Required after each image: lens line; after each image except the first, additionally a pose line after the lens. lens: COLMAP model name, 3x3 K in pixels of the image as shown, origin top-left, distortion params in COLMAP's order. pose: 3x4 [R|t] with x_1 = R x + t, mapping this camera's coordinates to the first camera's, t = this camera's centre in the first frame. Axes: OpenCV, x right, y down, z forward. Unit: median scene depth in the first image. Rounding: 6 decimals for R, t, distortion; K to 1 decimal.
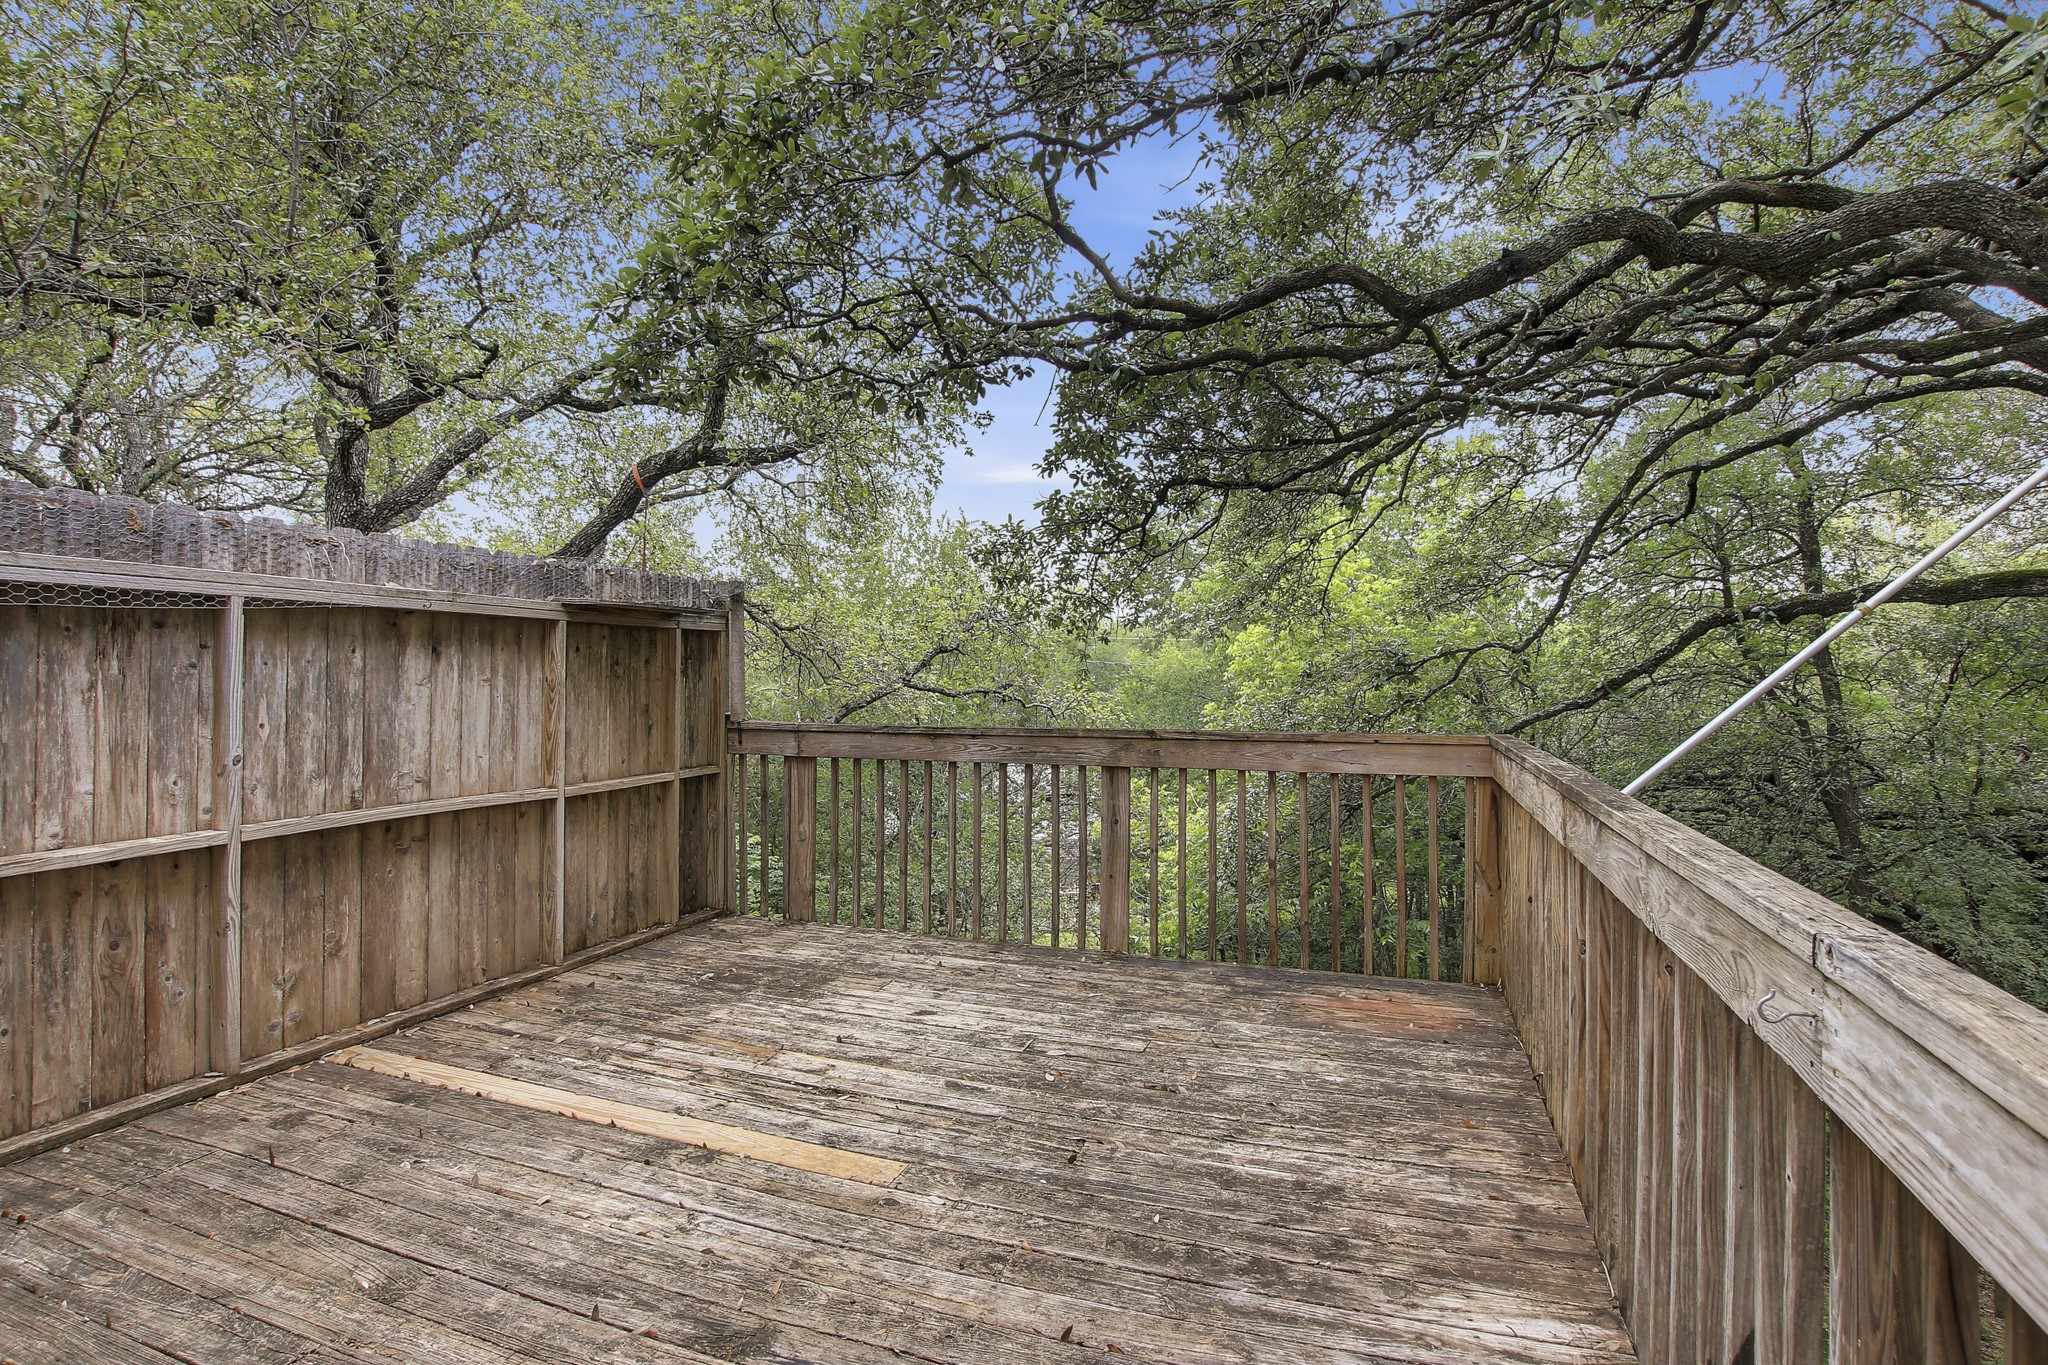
lens RADIAL K [[958.7, 0, 1023.3], [0, 958.7, 688.3], [0, 0, 1]] dist [-0.011979, 0.001263]
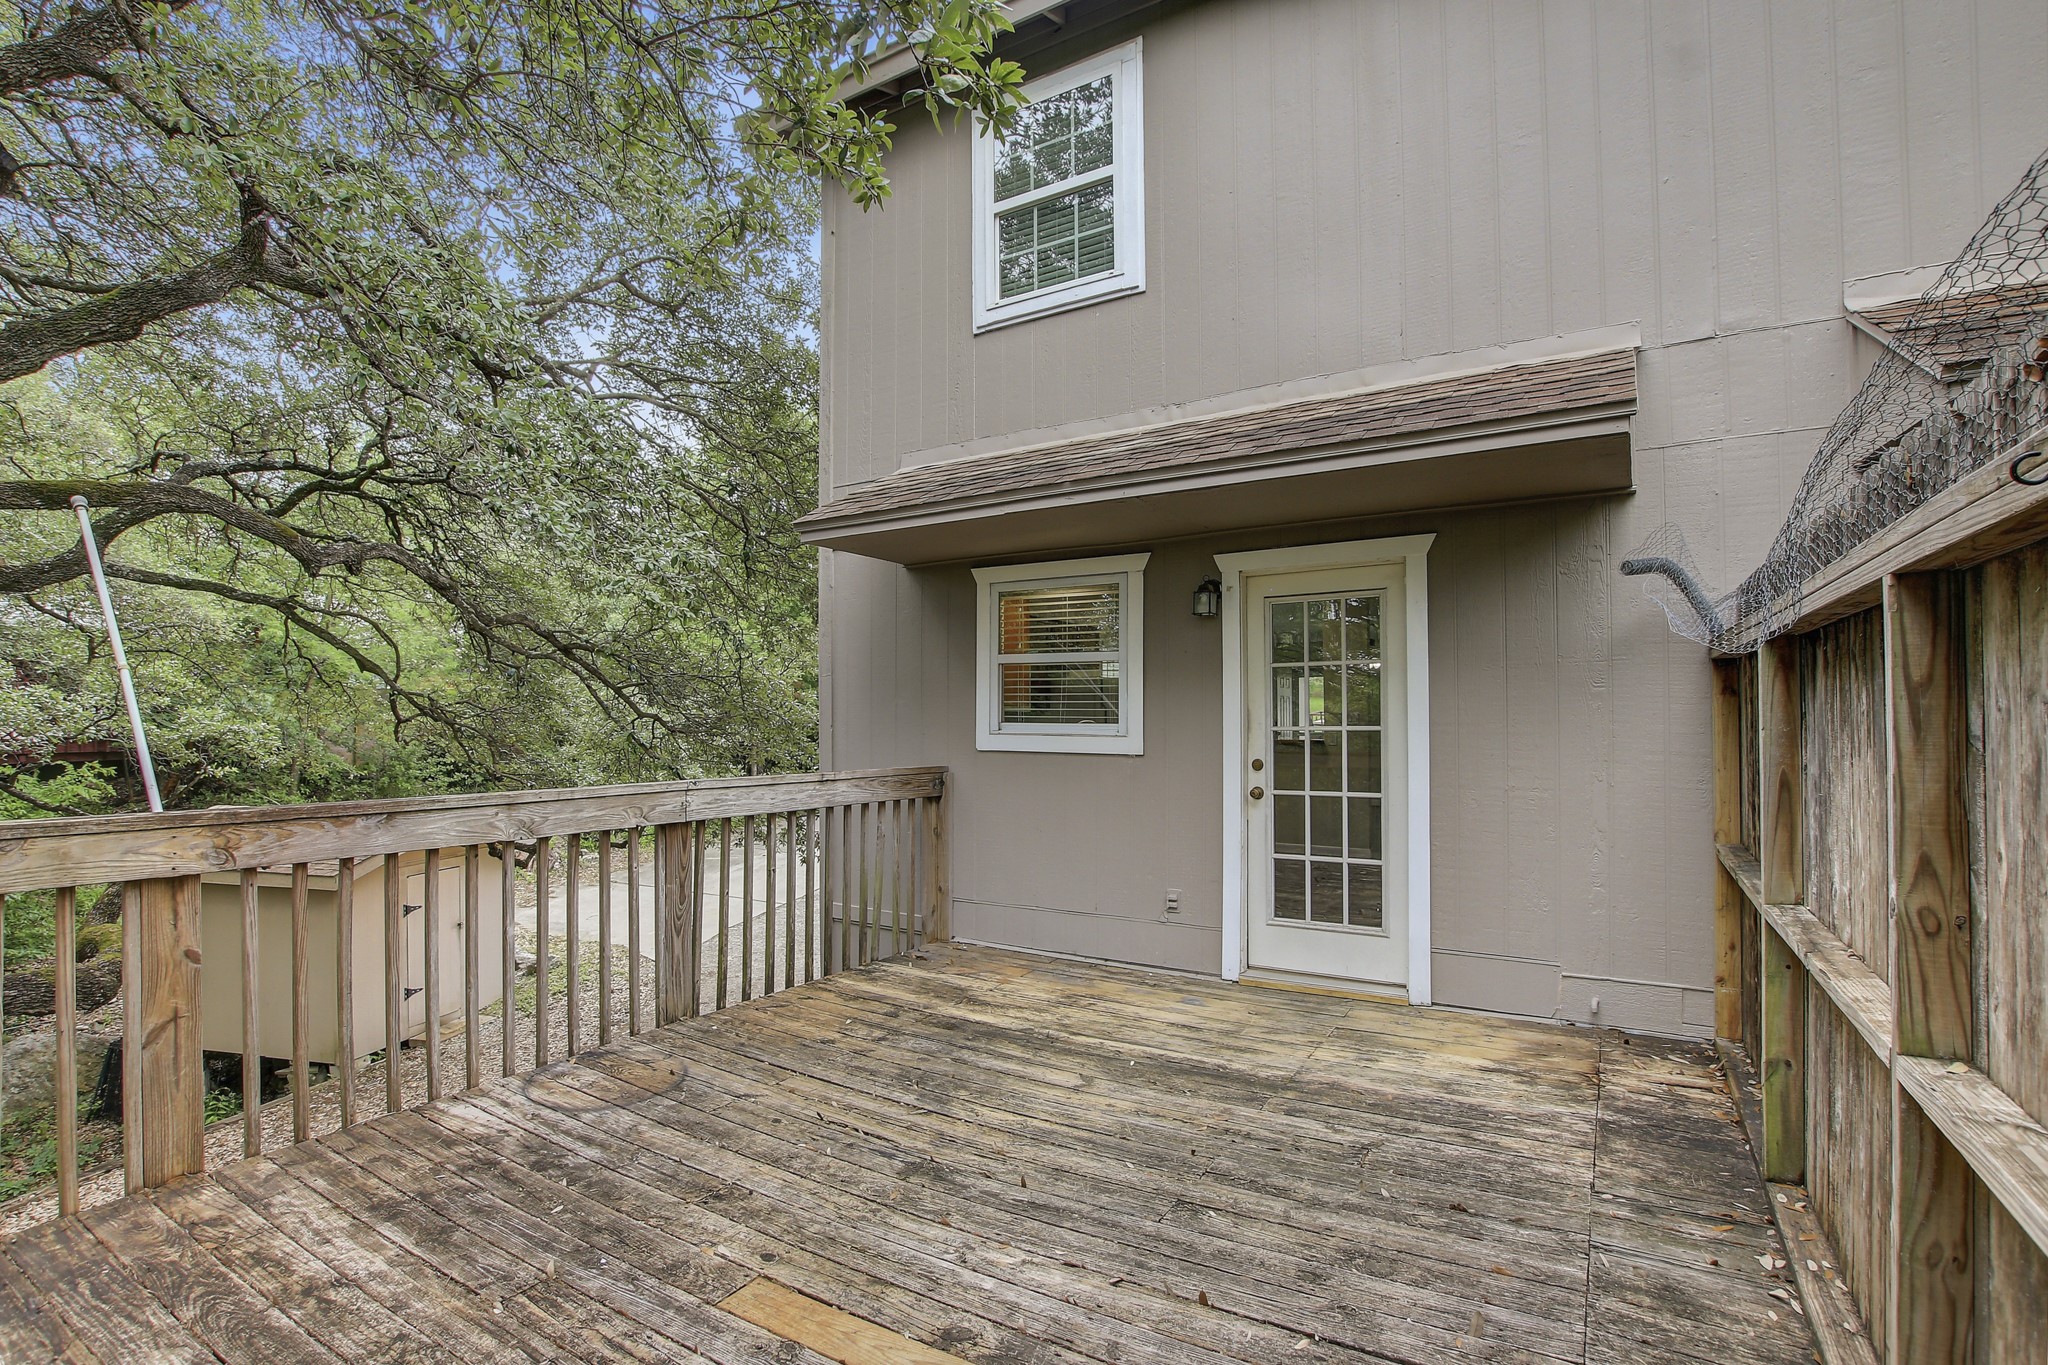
lens RADIAL K [[958.7, 0, 1023.3], [0, 958.7, 688.3], [0, 0, 1]] dist [-0.011979, 0.001263]
pose [[-0.974377, 0.005469, 0.224855, -0.579217], [0.002271, 0.999893, -0.014482, -0.026638], [-0.224910, -0.013600, -0.974285, 1.787143]]
